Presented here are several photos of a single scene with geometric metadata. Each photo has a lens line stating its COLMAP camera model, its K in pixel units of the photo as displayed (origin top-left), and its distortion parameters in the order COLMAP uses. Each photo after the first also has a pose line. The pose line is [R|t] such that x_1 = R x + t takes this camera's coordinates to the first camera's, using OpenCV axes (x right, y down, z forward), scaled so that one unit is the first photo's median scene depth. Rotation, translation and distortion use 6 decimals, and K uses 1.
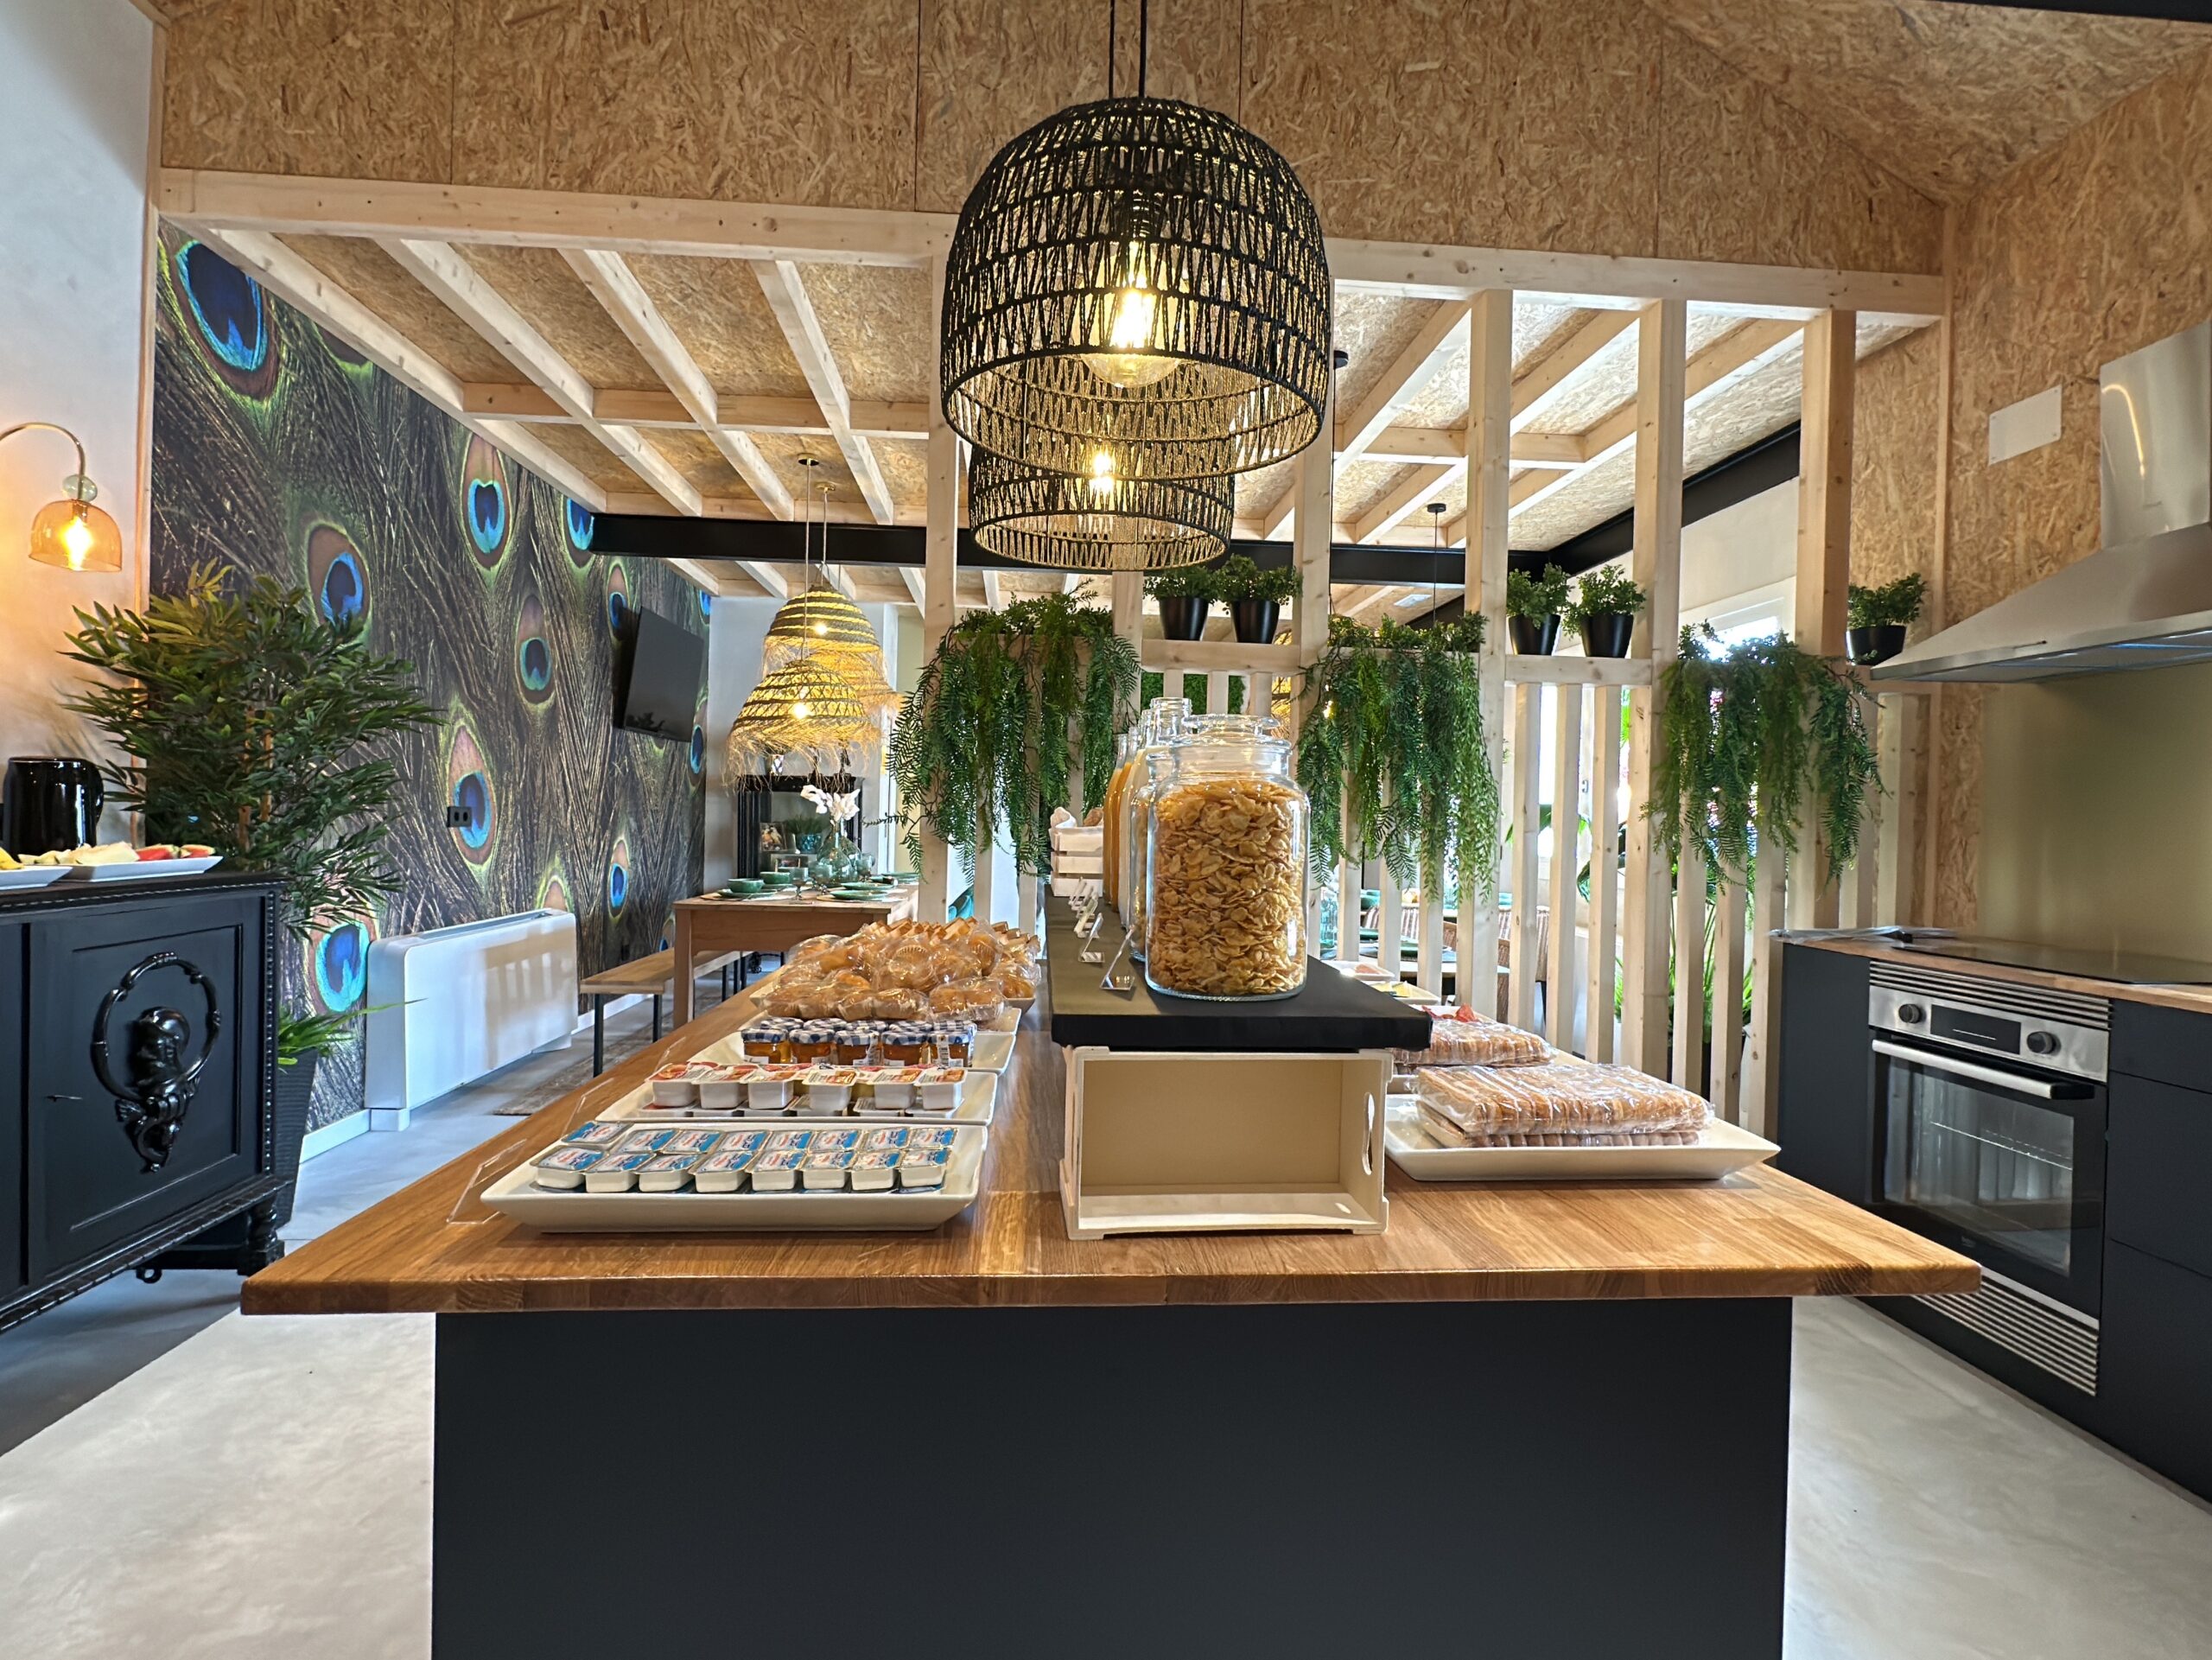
lens RADIAL K [[1082.6, 0, 1104.0], [0, 1082.6, 821.4], [0, 0, 1]] dist [-0.000168, 0.000082]
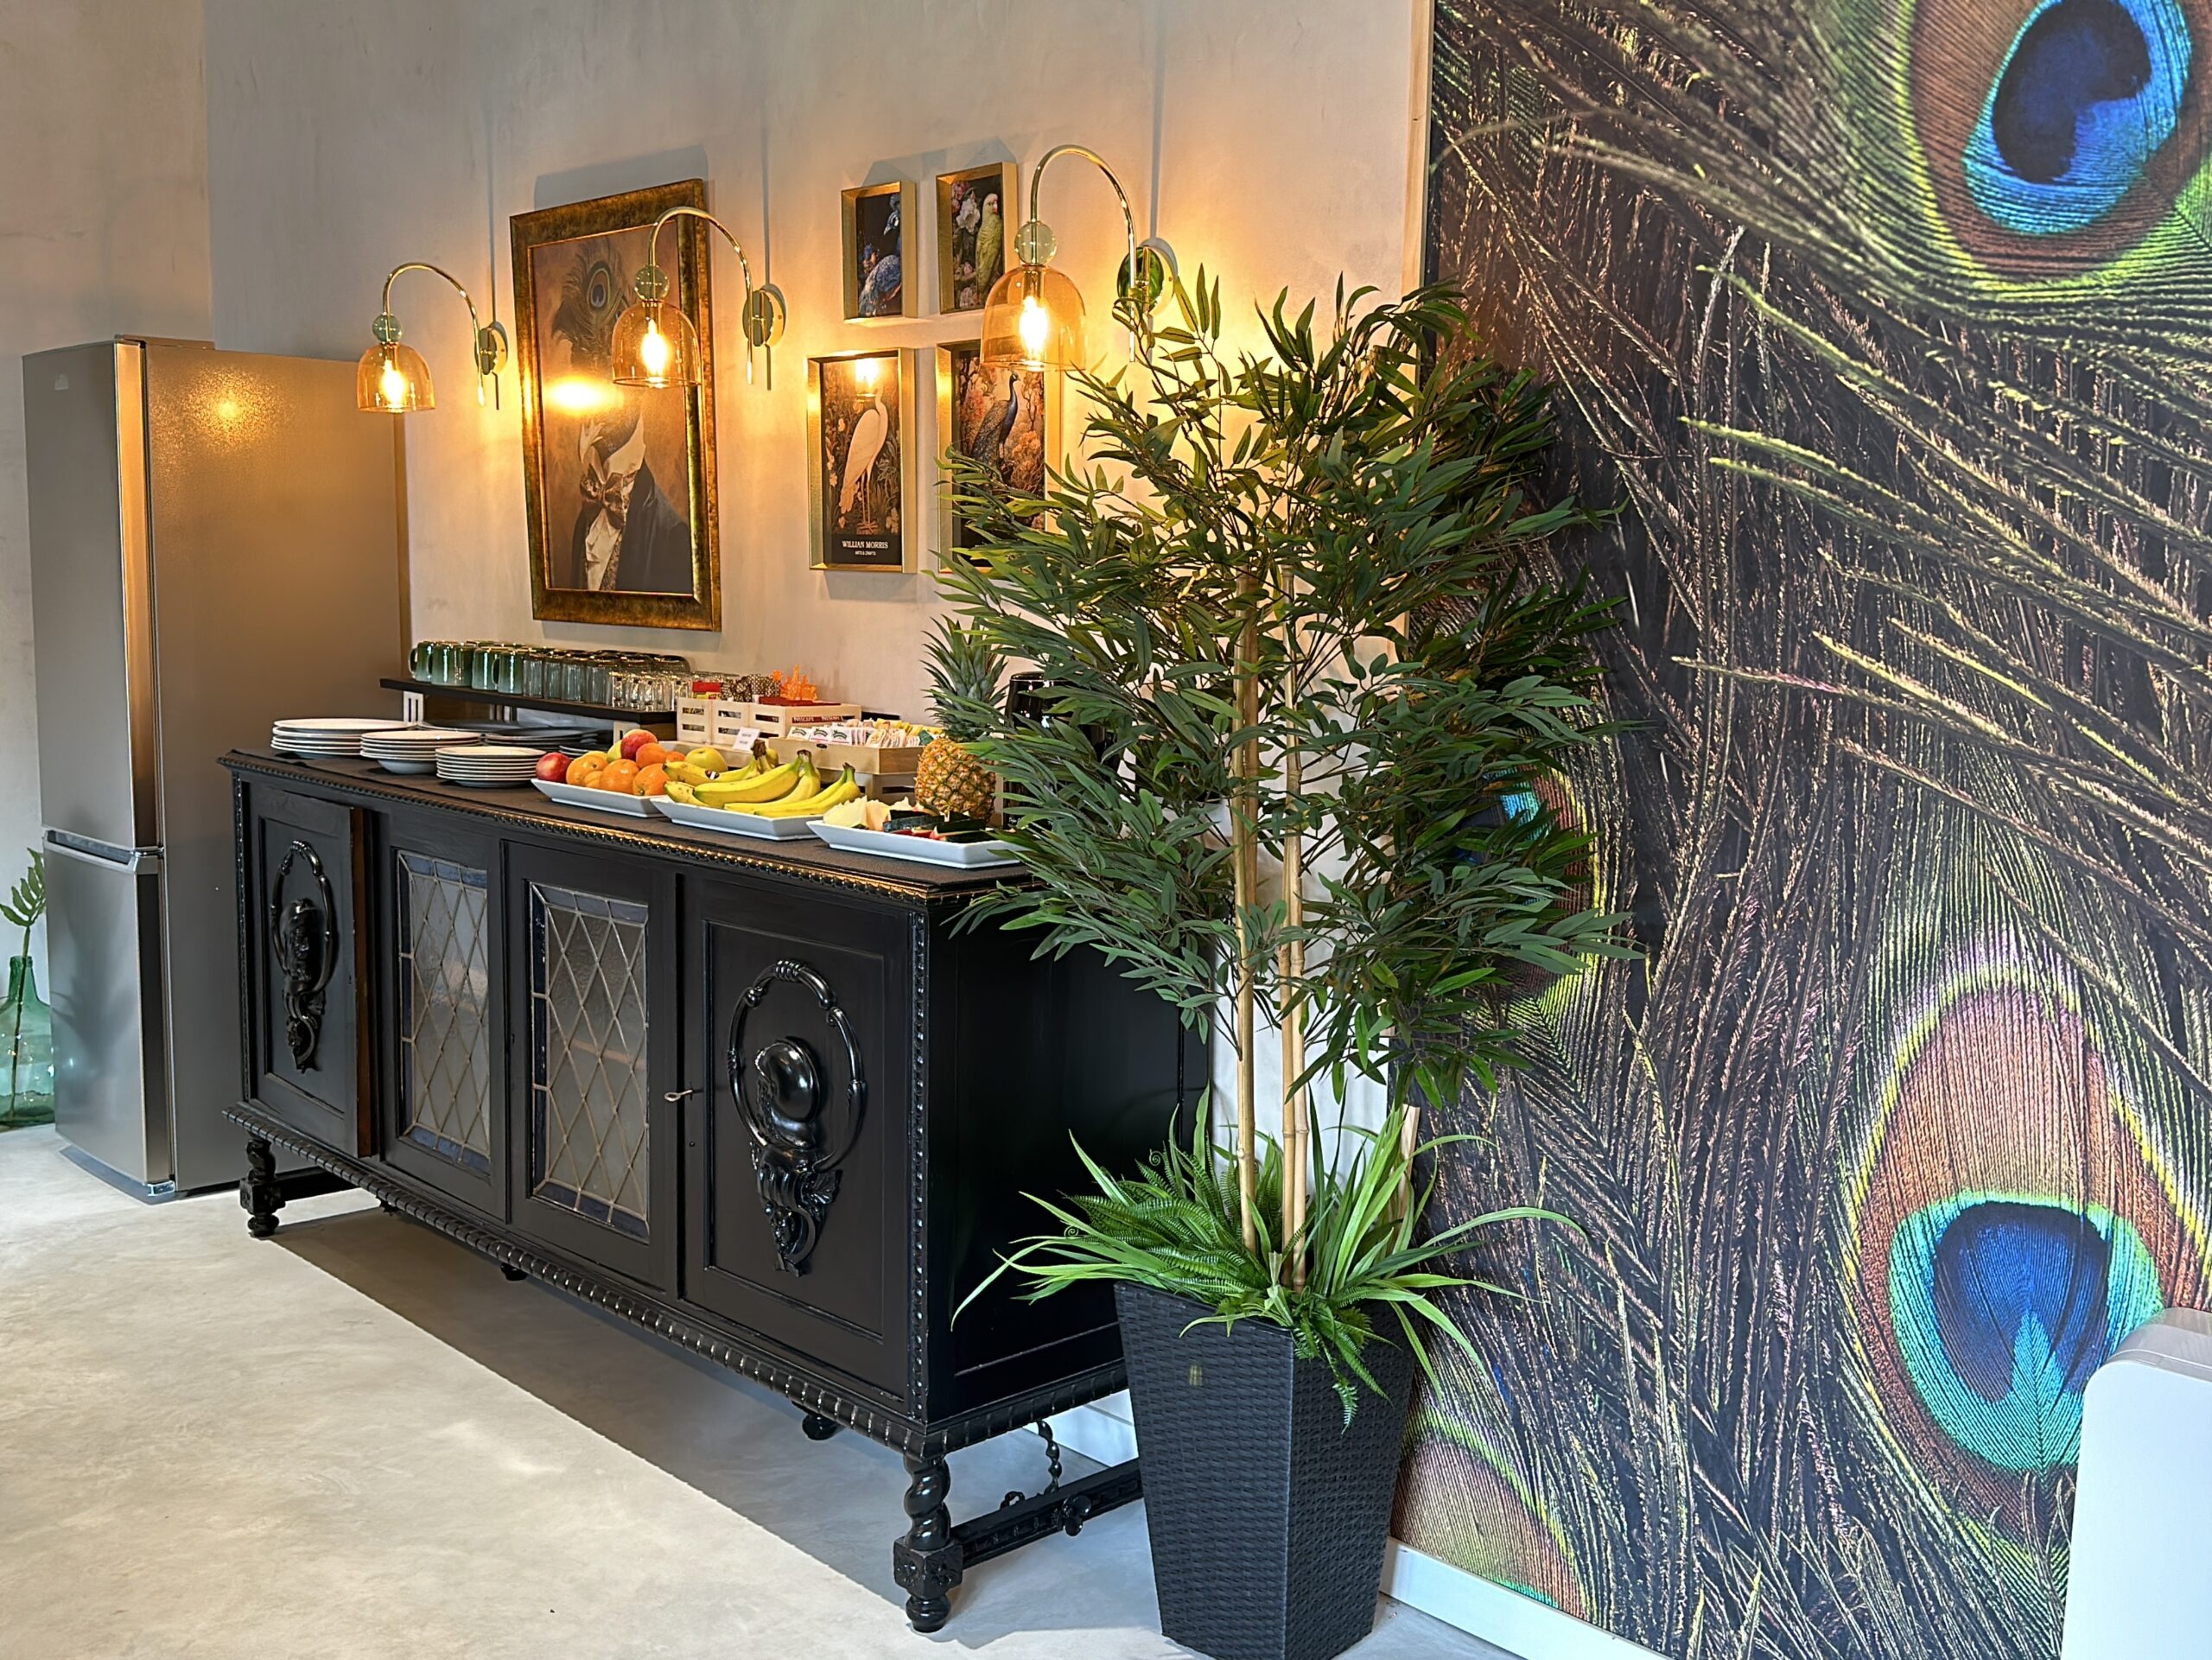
lens RADIAL K [[2123.6, 0, 1105.5], [0, 2123.6, 849.7], [0, 0, 1]] dist [0.088909, 0.000000]
pose [[-0.773280, 0.043506, -0.632571, -0.118789], [-0.038238, 0.992628, 0.115012, -0.069310], [0.632911, 0.113125, -0.765916, 1.378622]]
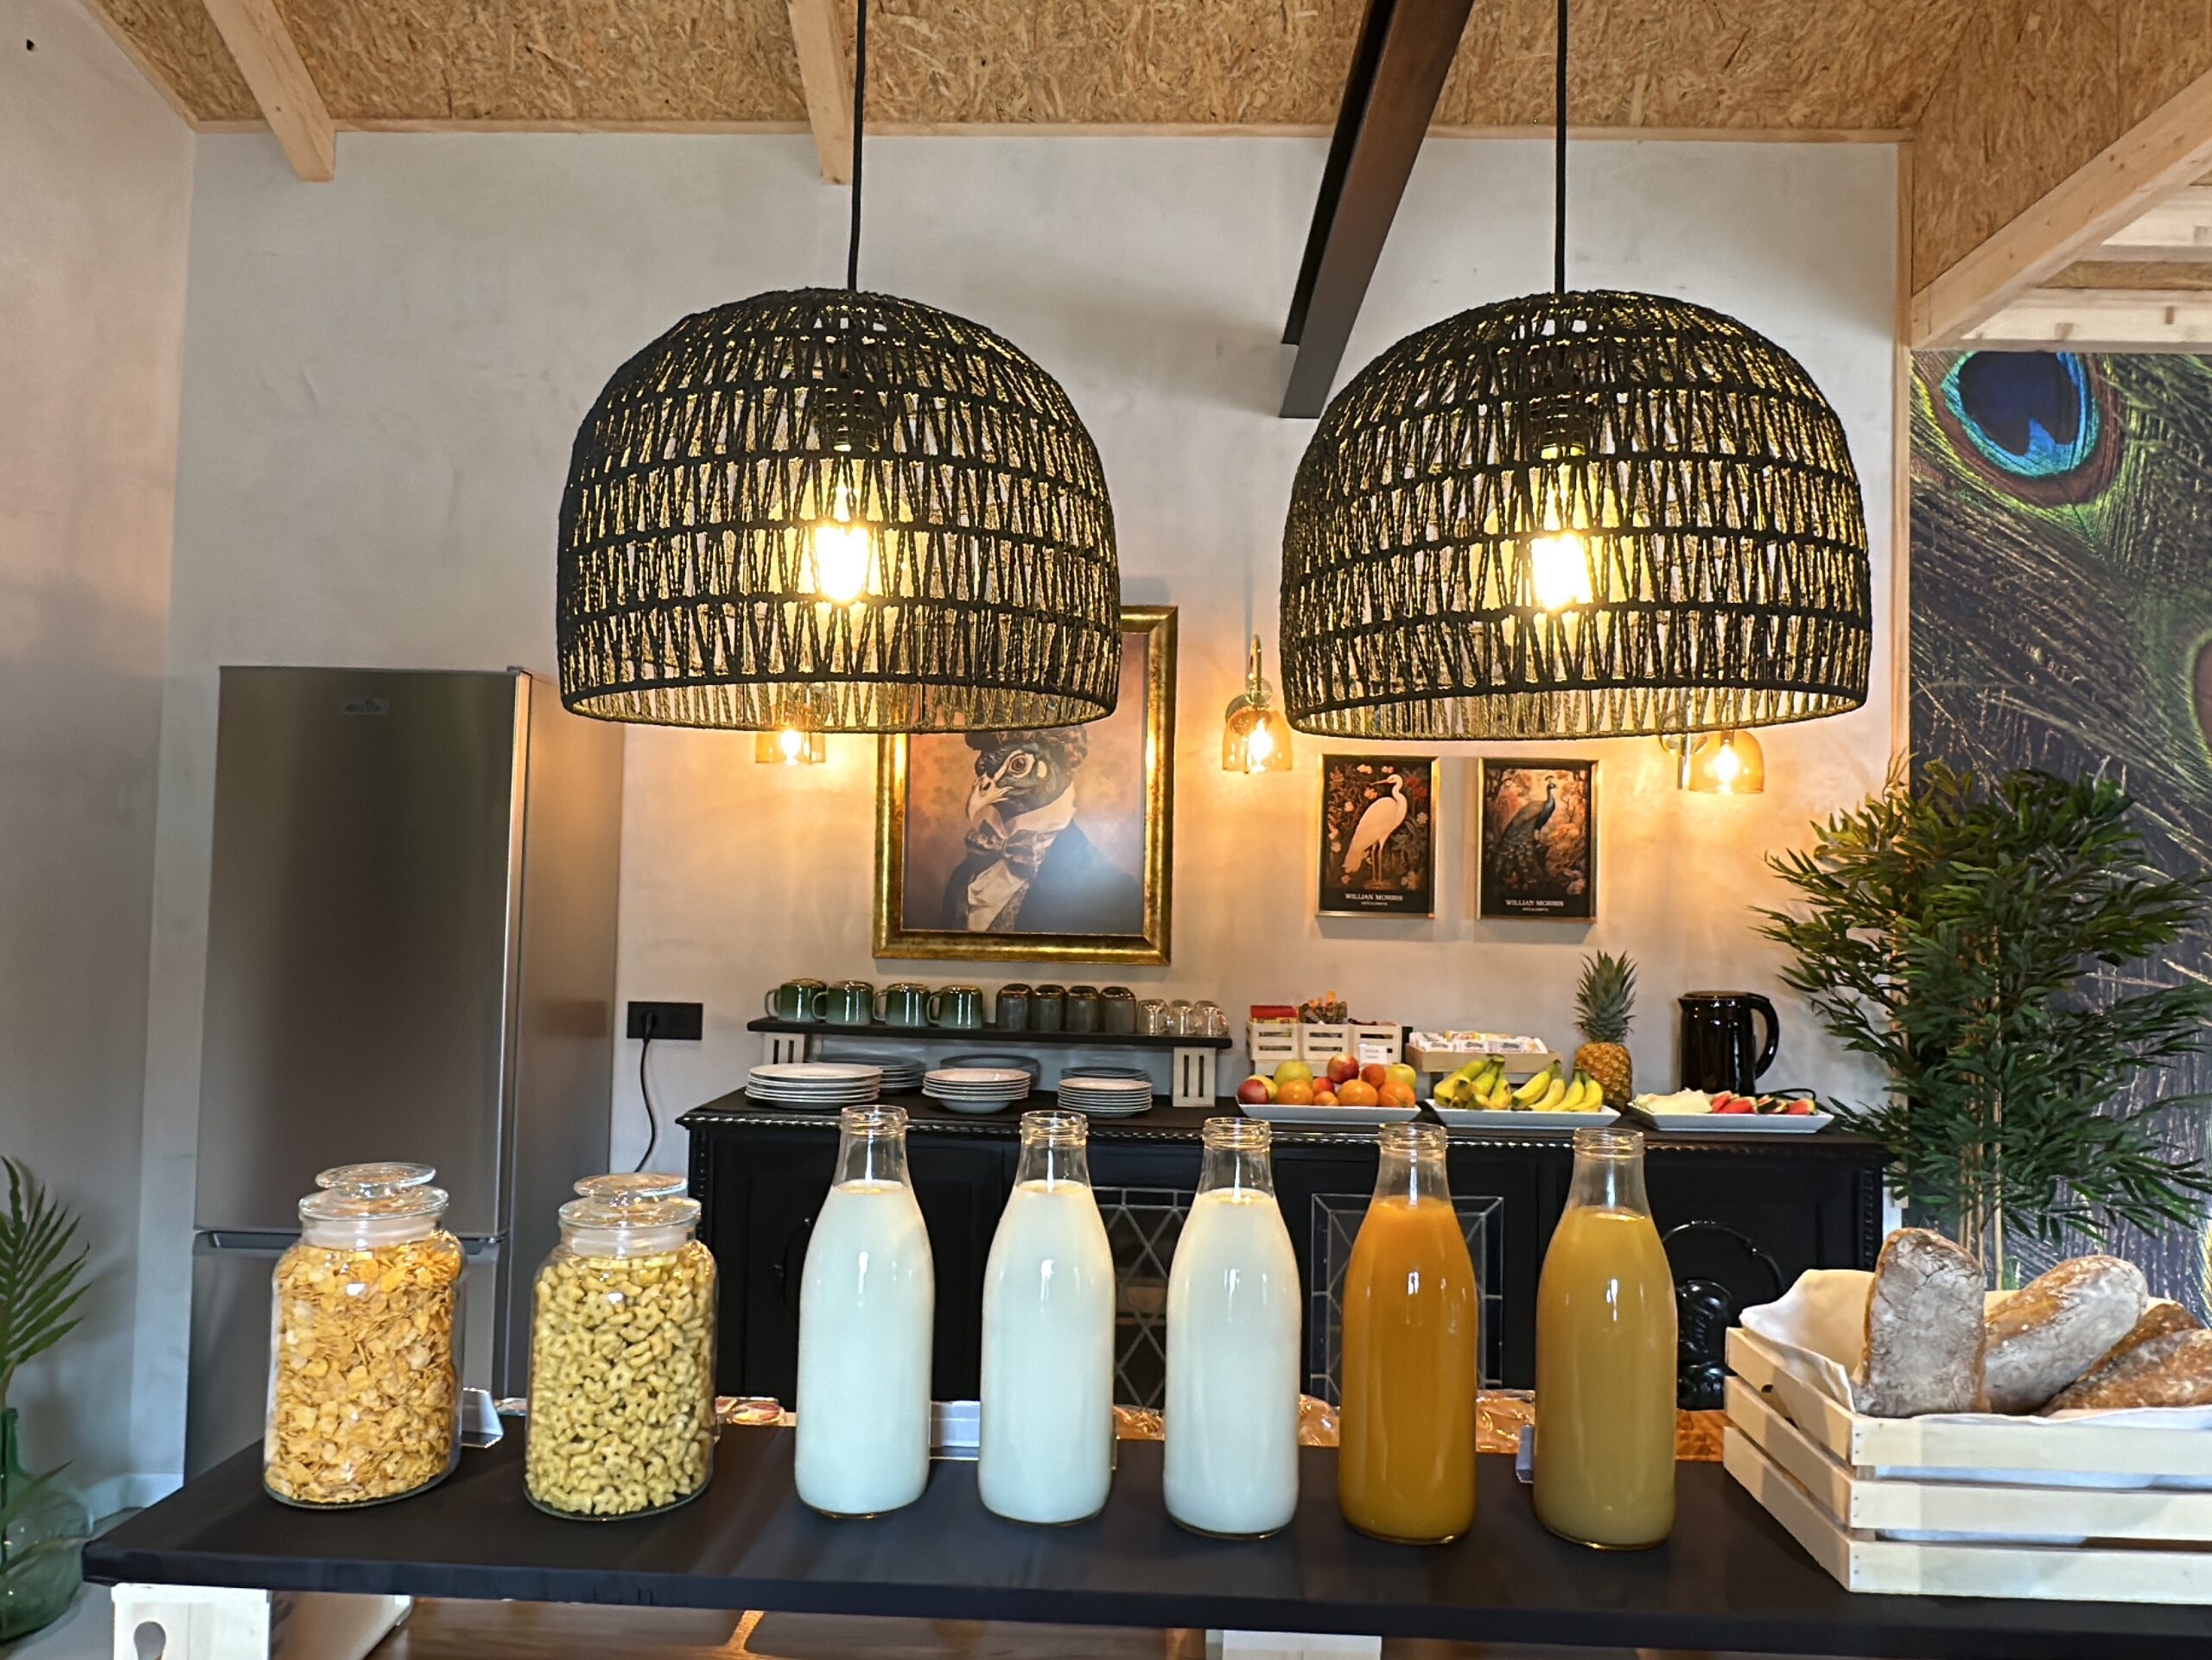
lens RADIAL K [[1552.7, 0, 1105.3], [0, 1552.7, 820.6], [0, 0, 1]] dist [-0.006141, 0.002732]
pose [[-0.095988, -0.063291, -0.993368, 0.320948], [-0.028814, 0.997735, -0.060785, -0.076818], [0.994965, 0.022788, -0.097594, 0.400545]]
